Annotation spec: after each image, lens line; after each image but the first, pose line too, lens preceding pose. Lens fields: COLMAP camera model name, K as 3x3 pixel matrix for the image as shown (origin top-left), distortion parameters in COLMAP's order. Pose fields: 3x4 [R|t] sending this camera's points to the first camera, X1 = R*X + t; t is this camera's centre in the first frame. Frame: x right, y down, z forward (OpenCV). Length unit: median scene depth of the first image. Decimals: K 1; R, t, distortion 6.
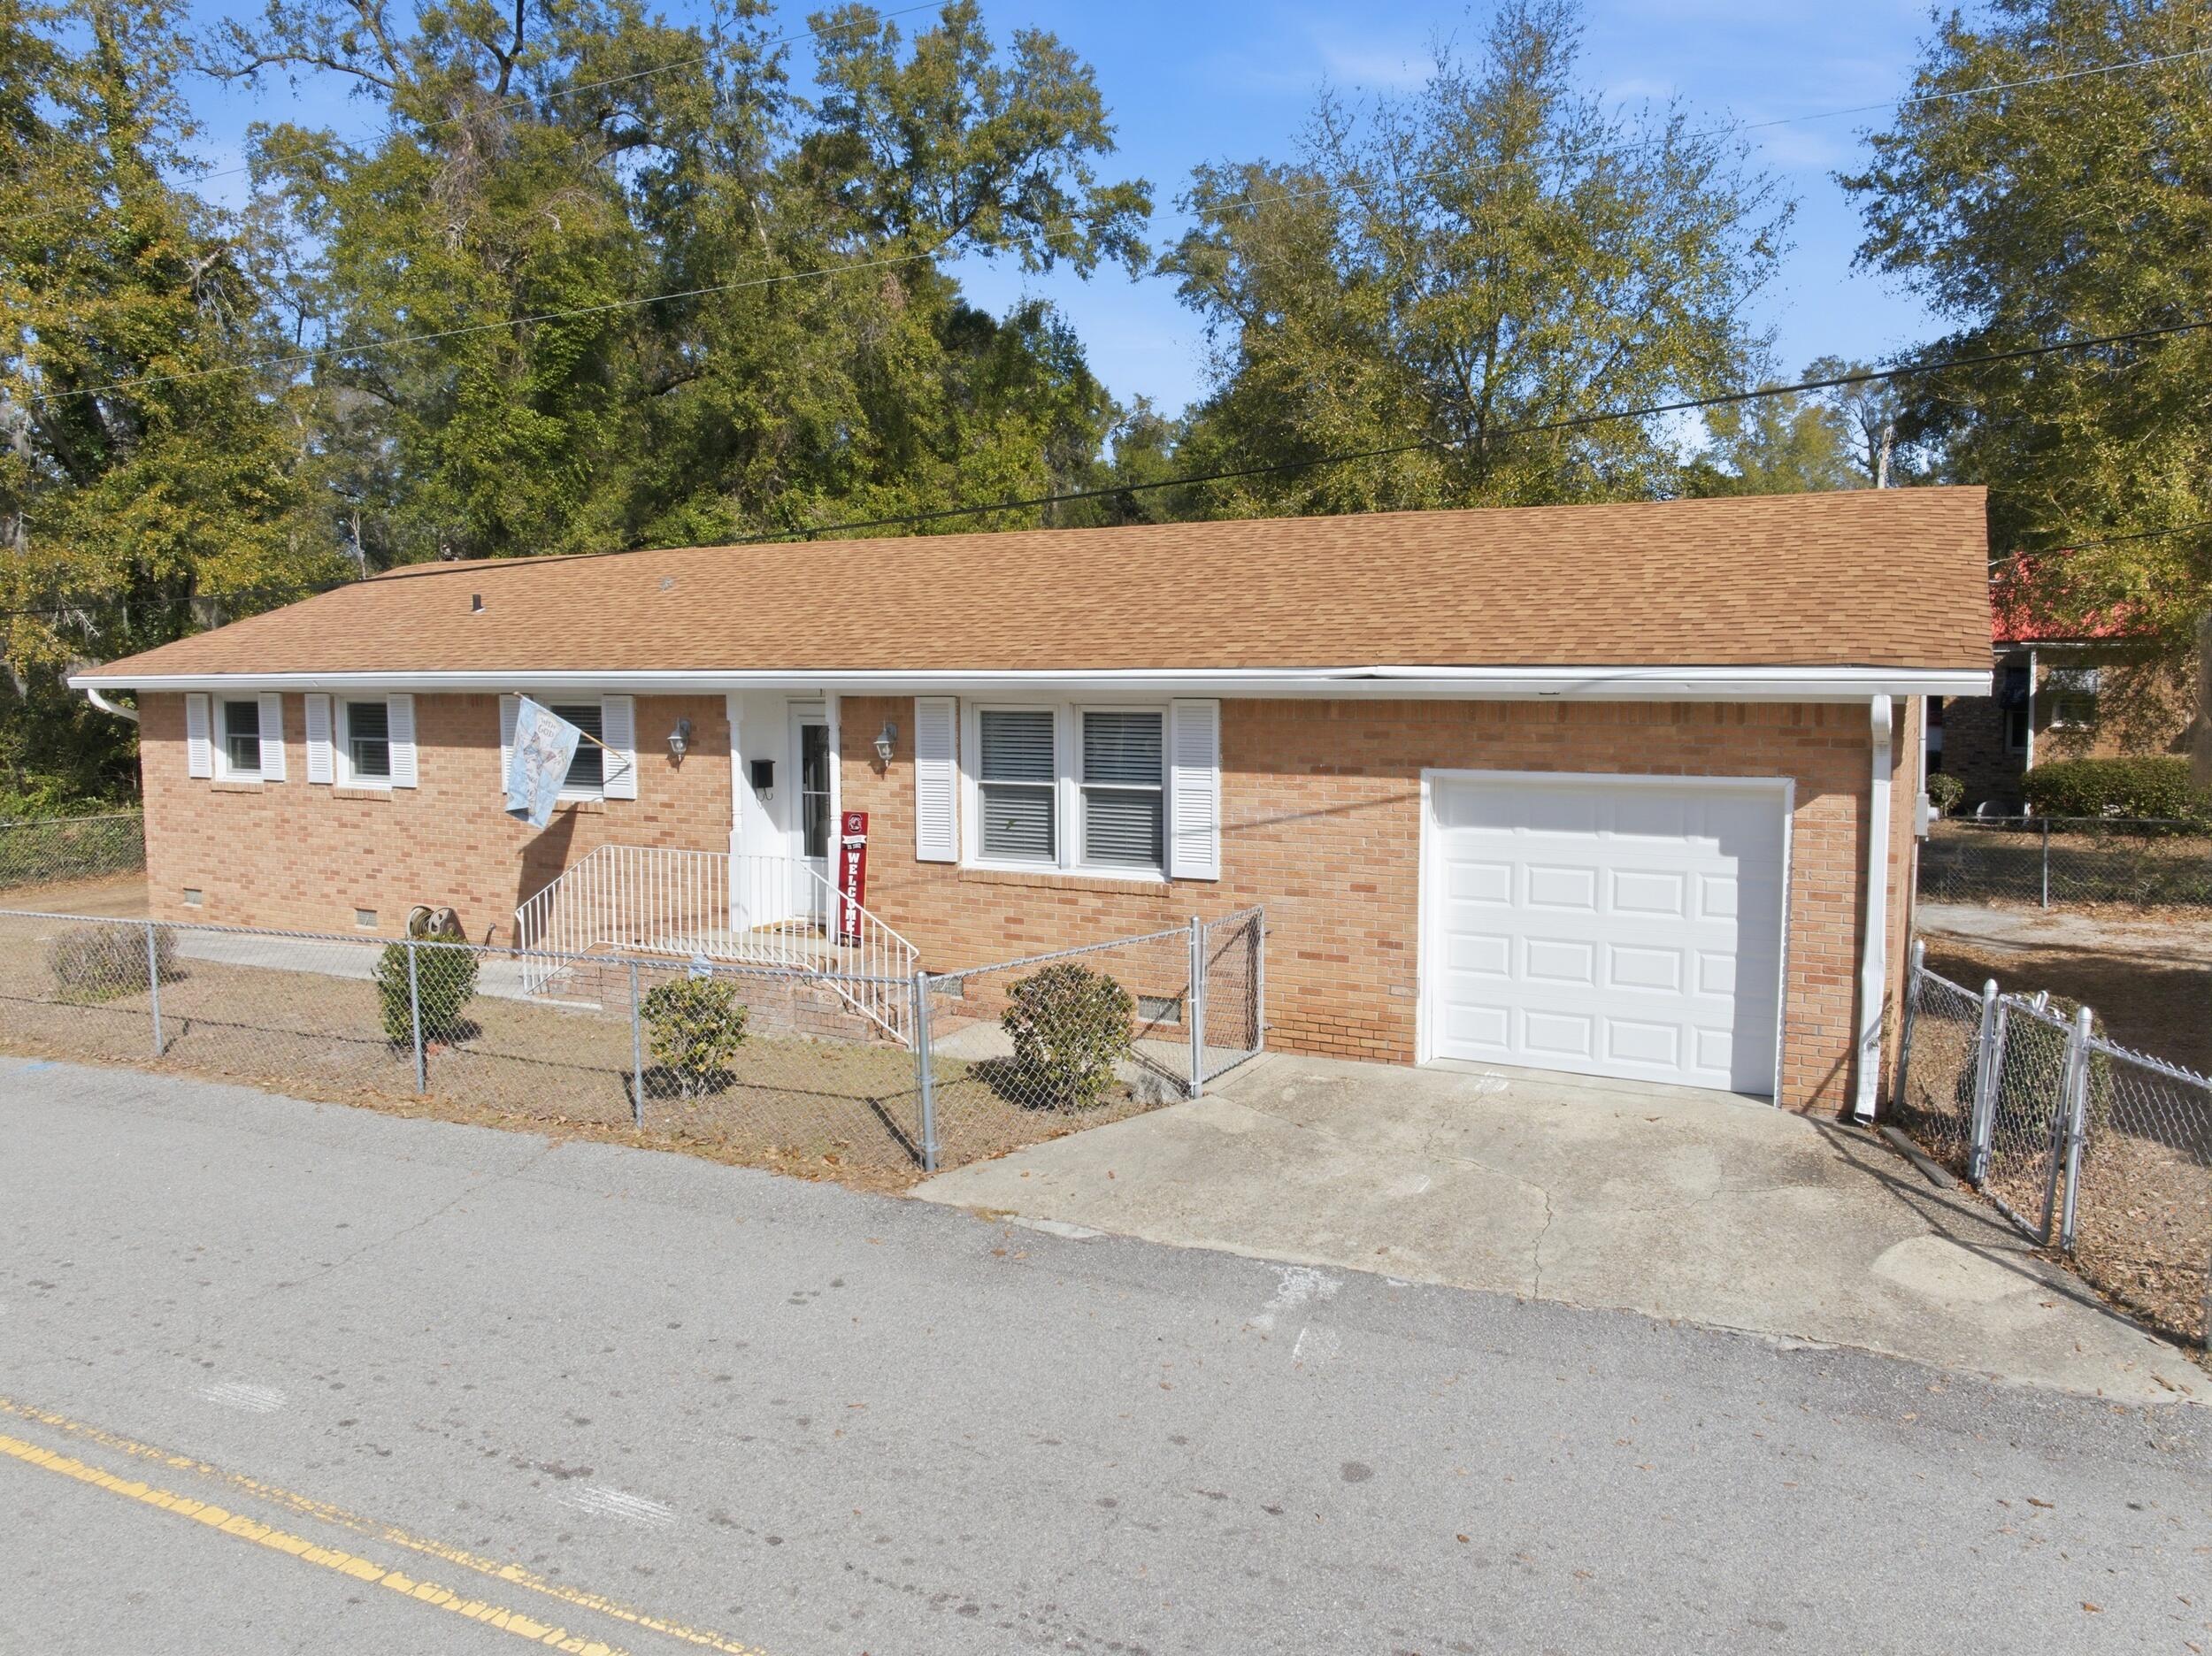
lens RADIAL K [[1534.4, 0, 1092.5], [0, 1534.4, 833.6], [0, 0, 1]] dist [-0.023129, 0.004594]
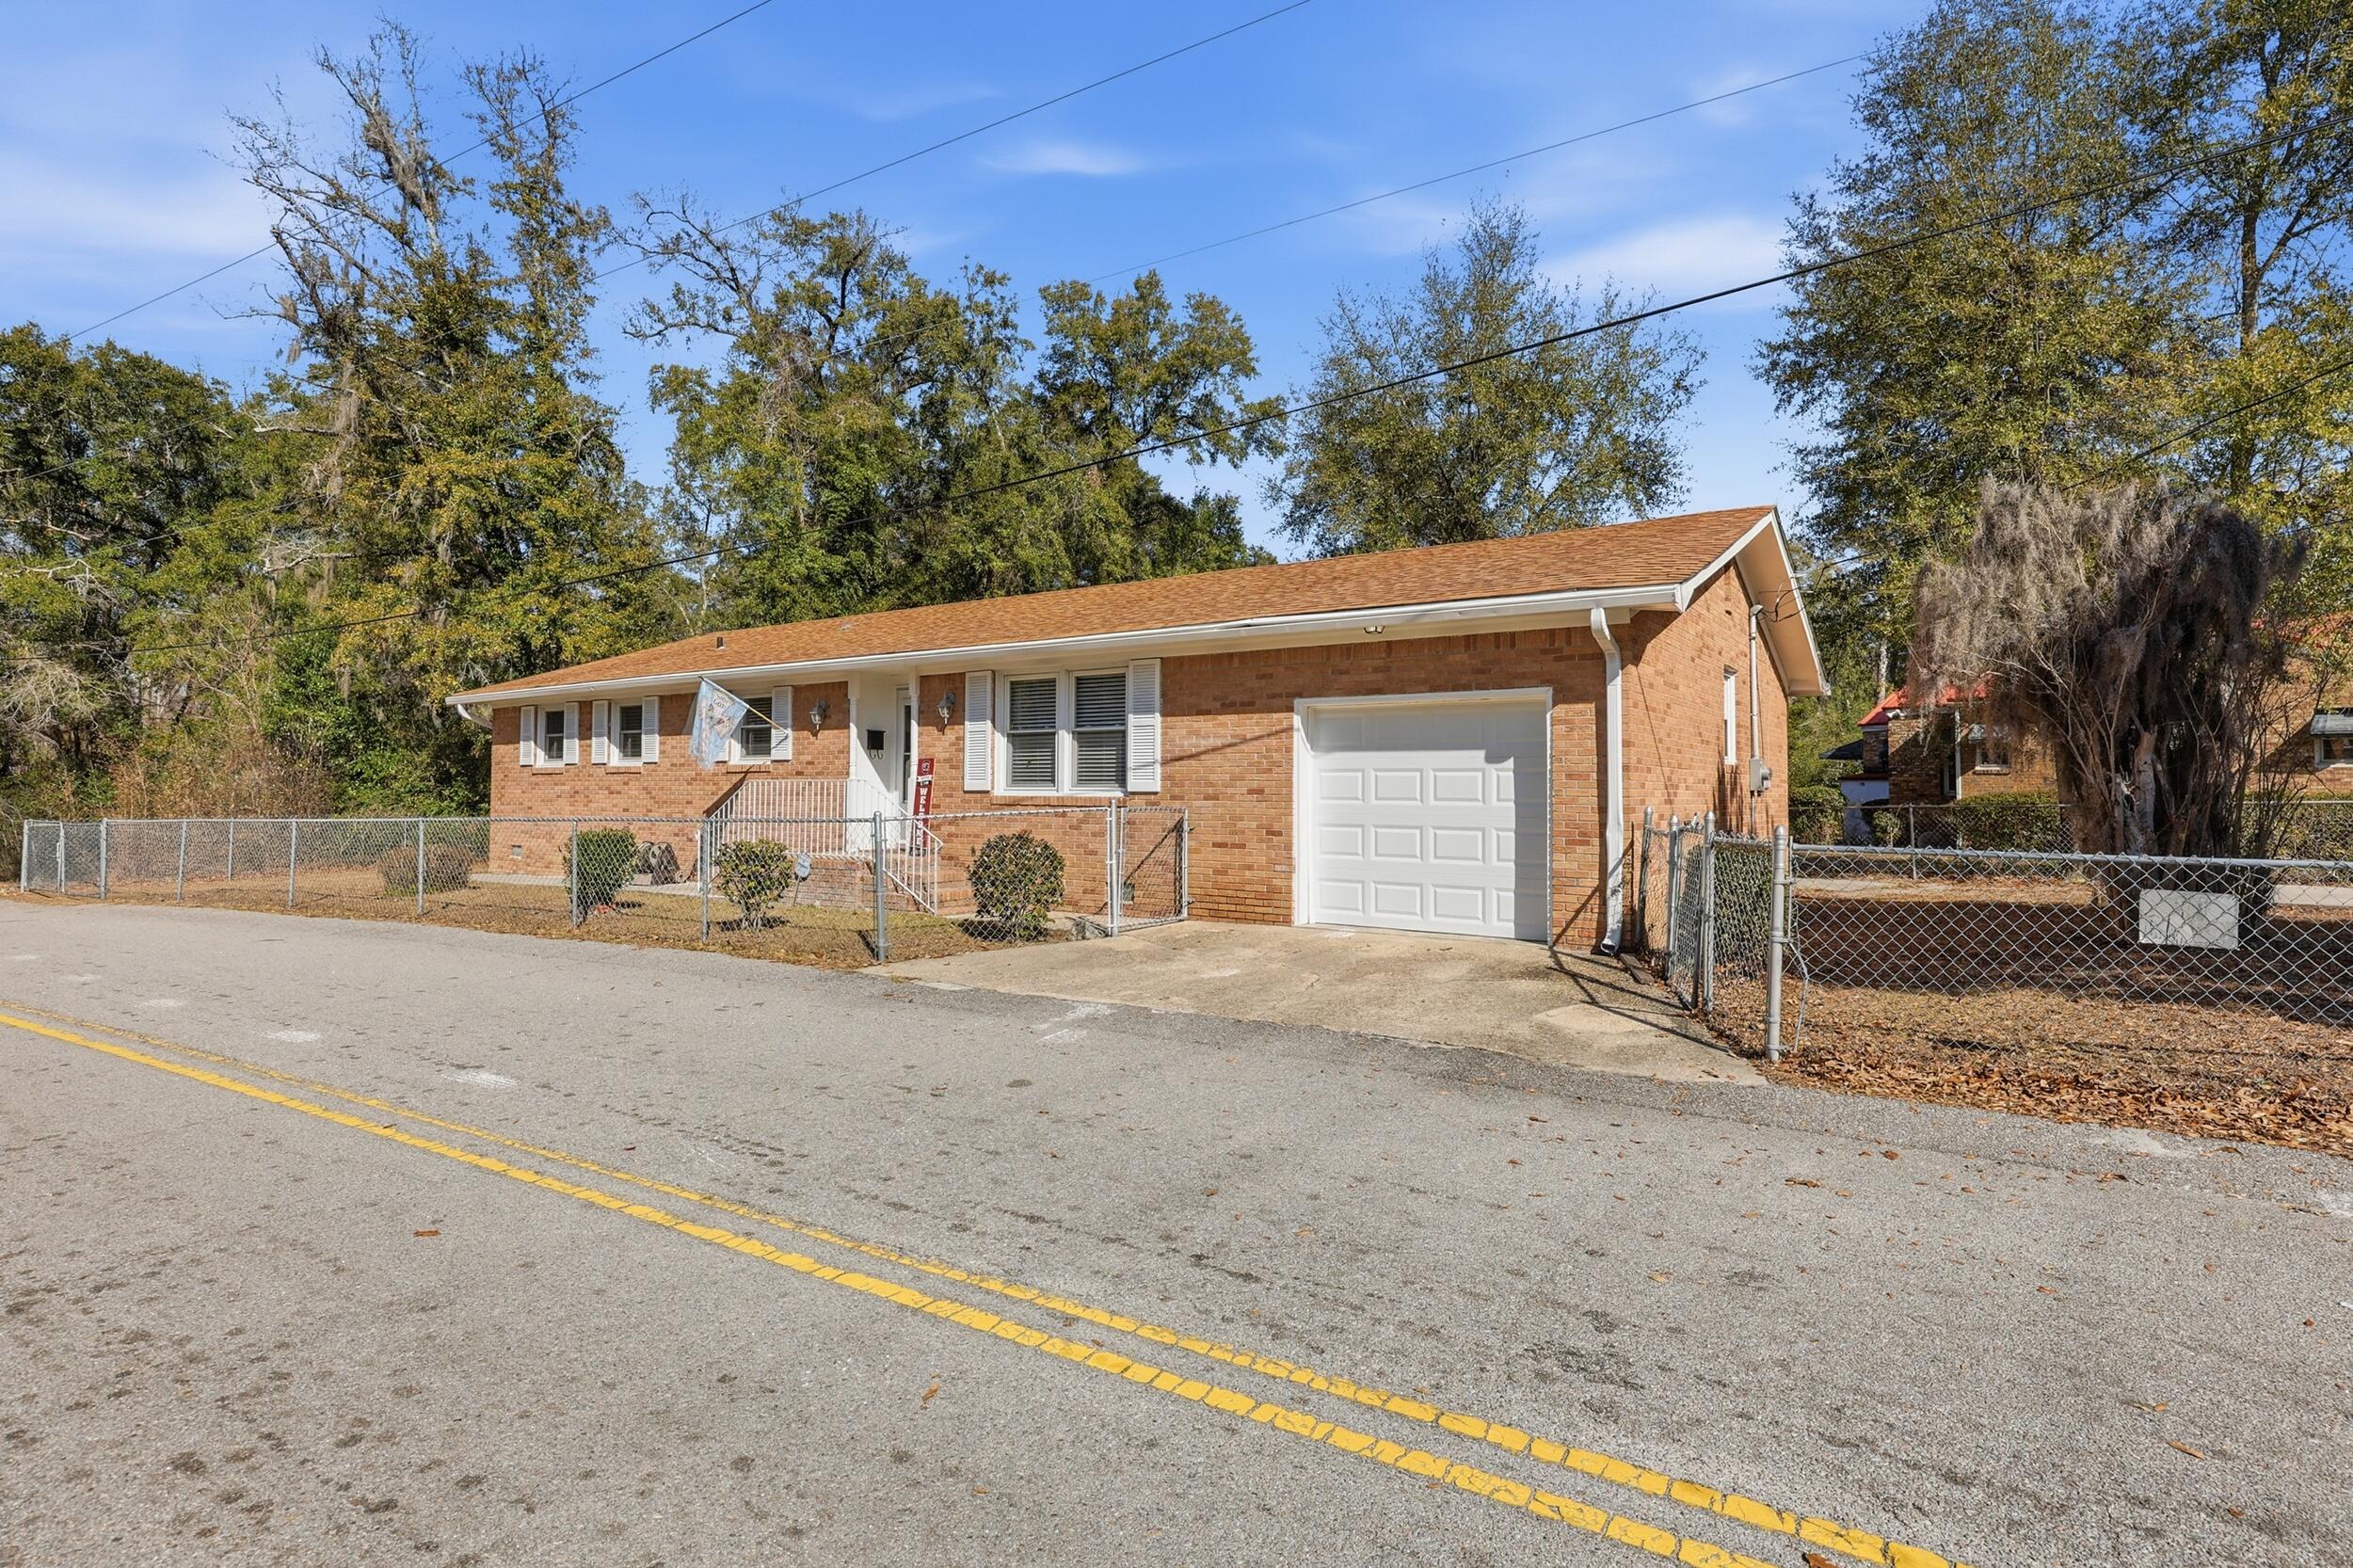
lens RADIAL K [[1147.8, 0, 1176.5], [0, 1147.8, 784.0], [0, 0, 1]] dist [0.025876, -0.000011]
pose [[0.993974, 0.006275, -0.109432, 0.101957], [-0.018325, 0.993822, -0.109462, 0.065456], [0.108069, 0.110808, 0.987949, 0.000365]]
